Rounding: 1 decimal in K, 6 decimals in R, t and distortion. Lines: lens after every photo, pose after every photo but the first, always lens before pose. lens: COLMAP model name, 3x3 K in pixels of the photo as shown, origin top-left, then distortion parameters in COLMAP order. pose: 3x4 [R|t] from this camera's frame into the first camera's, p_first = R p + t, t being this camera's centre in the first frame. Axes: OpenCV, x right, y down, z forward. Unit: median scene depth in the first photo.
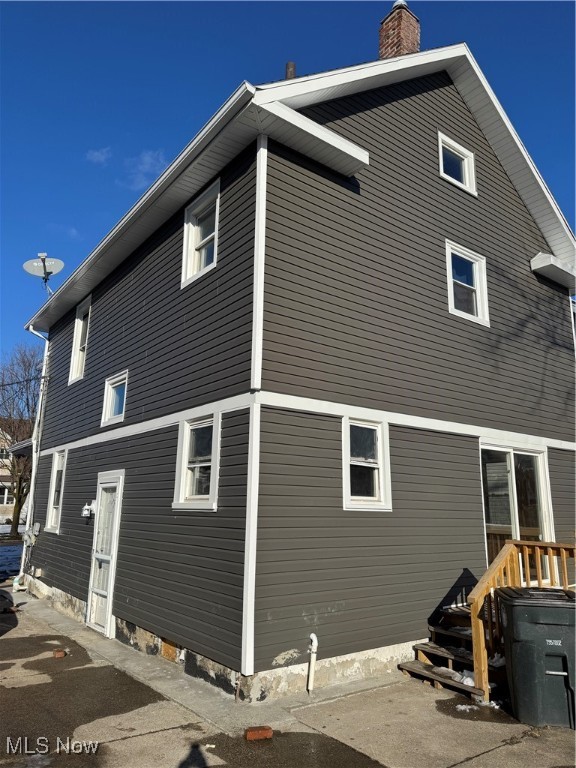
lens RADIAL K [[544.0, 0, 285.8], [0, 544.0, 383.6], [0, 0, 1]] dist [0.001323, -0.002060]
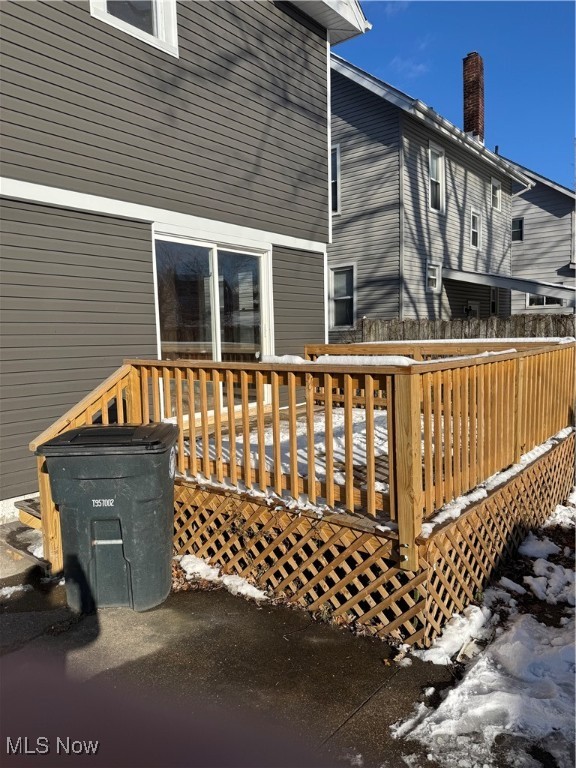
lens RADIAL K [[544.0, 0, 290.7], [0, 544.0, 387.4], [0, 0, 1]] dist [0.001323, -0.002060]
pose [[0.972491, -0.050198, 0.227467, 0.335473], [-0.022549, 0.951632, 0.306412, 0.075694], [-0.231846, -0.303112, 0.924321, 0.215809]]
